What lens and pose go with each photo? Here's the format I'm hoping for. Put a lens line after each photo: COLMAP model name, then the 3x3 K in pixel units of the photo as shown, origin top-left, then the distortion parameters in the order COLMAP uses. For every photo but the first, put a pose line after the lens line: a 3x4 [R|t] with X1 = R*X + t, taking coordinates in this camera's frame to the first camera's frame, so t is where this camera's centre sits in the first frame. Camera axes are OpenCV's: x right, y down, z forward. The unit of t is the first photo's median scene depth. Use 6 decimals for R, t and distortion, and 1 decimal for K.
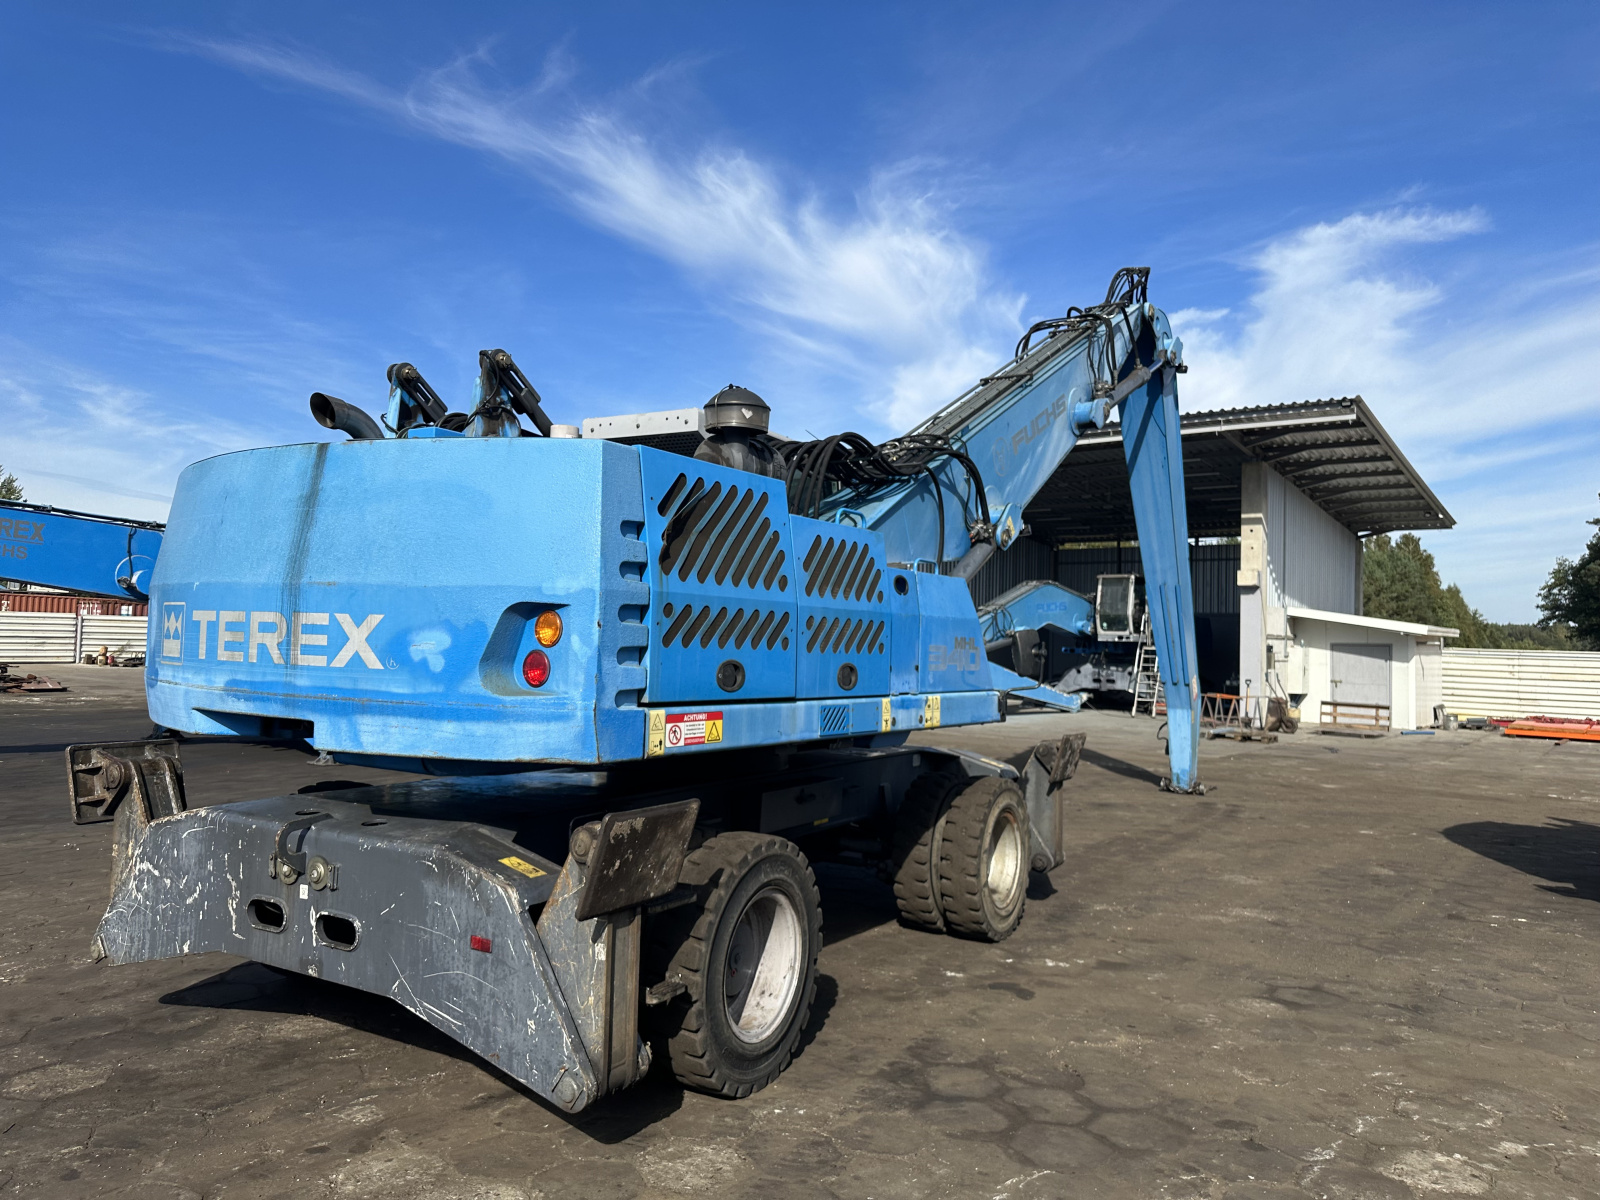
lens RADIAL K [[1104.8, 0, 789.6], [0, 1104.8, 593.2], [0, 0, 1]] dist [0.081793, -0.125096]
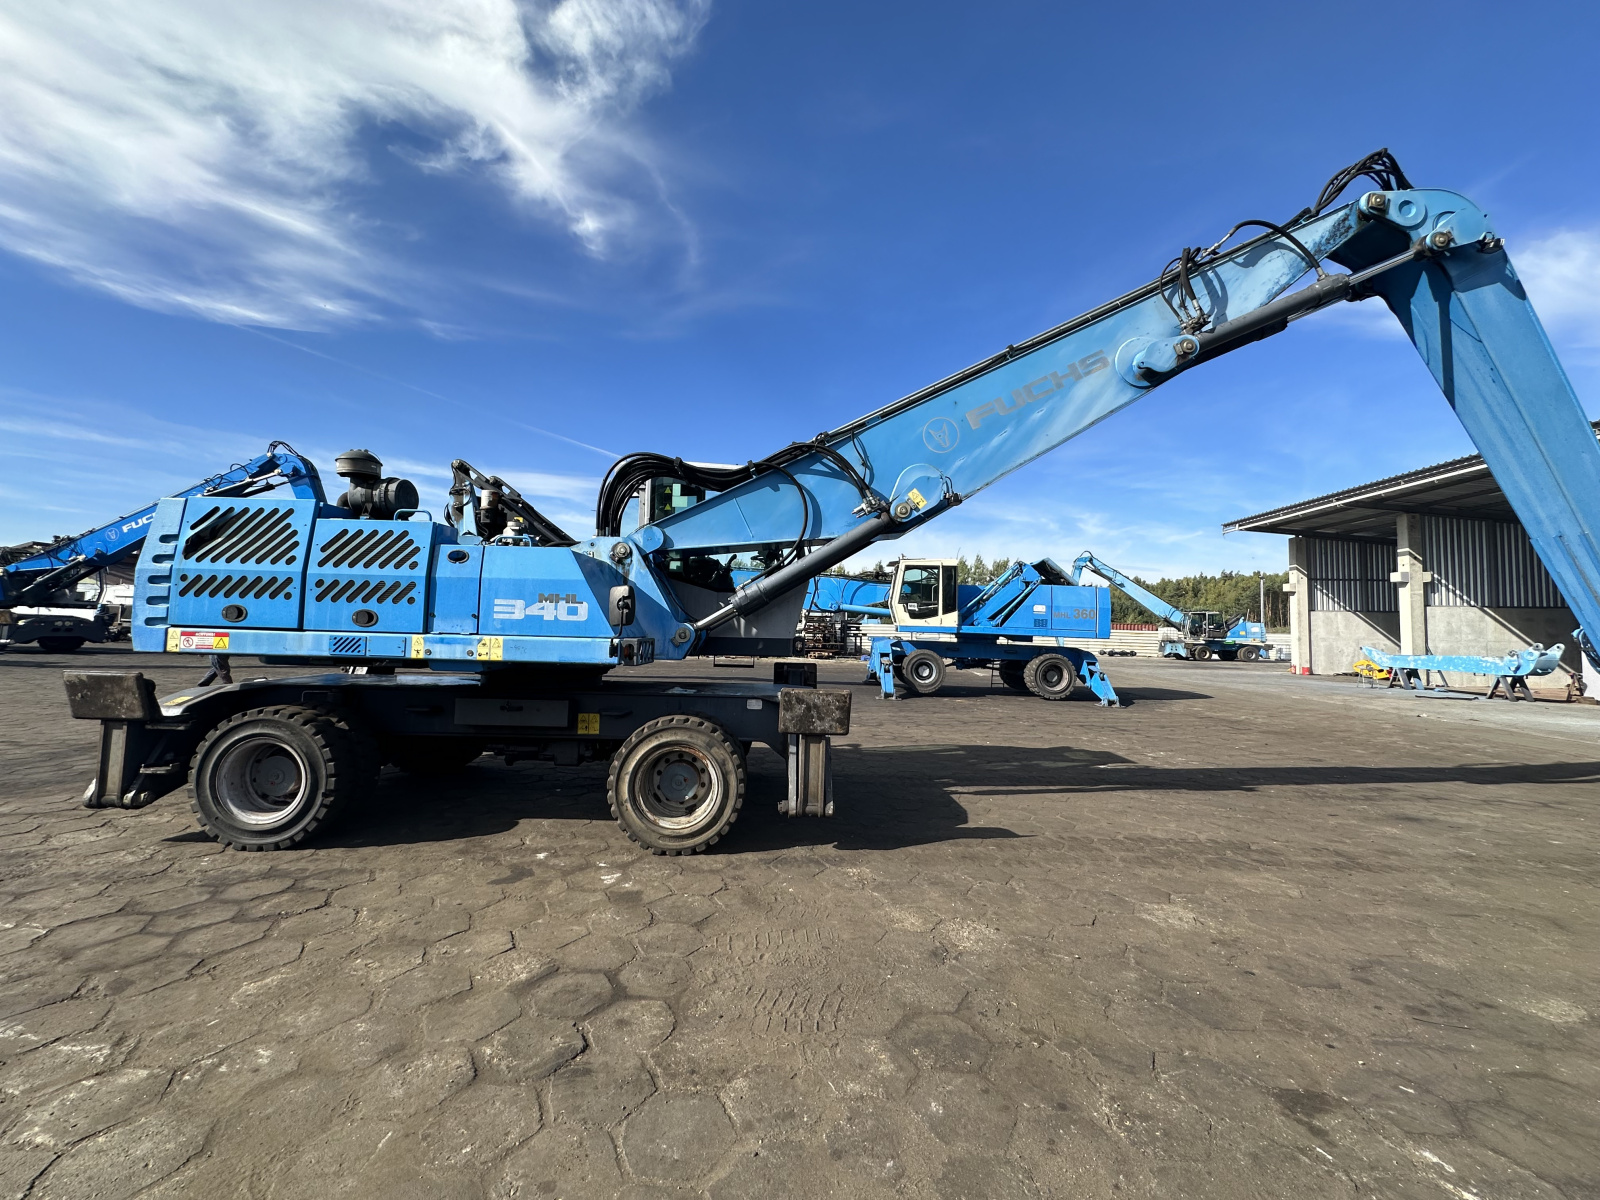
lens RADIAL K [[639.0, 0, 800.0], [0, 639.0, 600.0], [0, 0, 1]] dist [0.006403, 0.000181]
pose [[0.554864, -0.040022, -0.830978, 1.275356], [0.026417, 0.999186, -0.030484, 0.104548], [0.831521, -0.005038, 0.555470, 1.138237]]
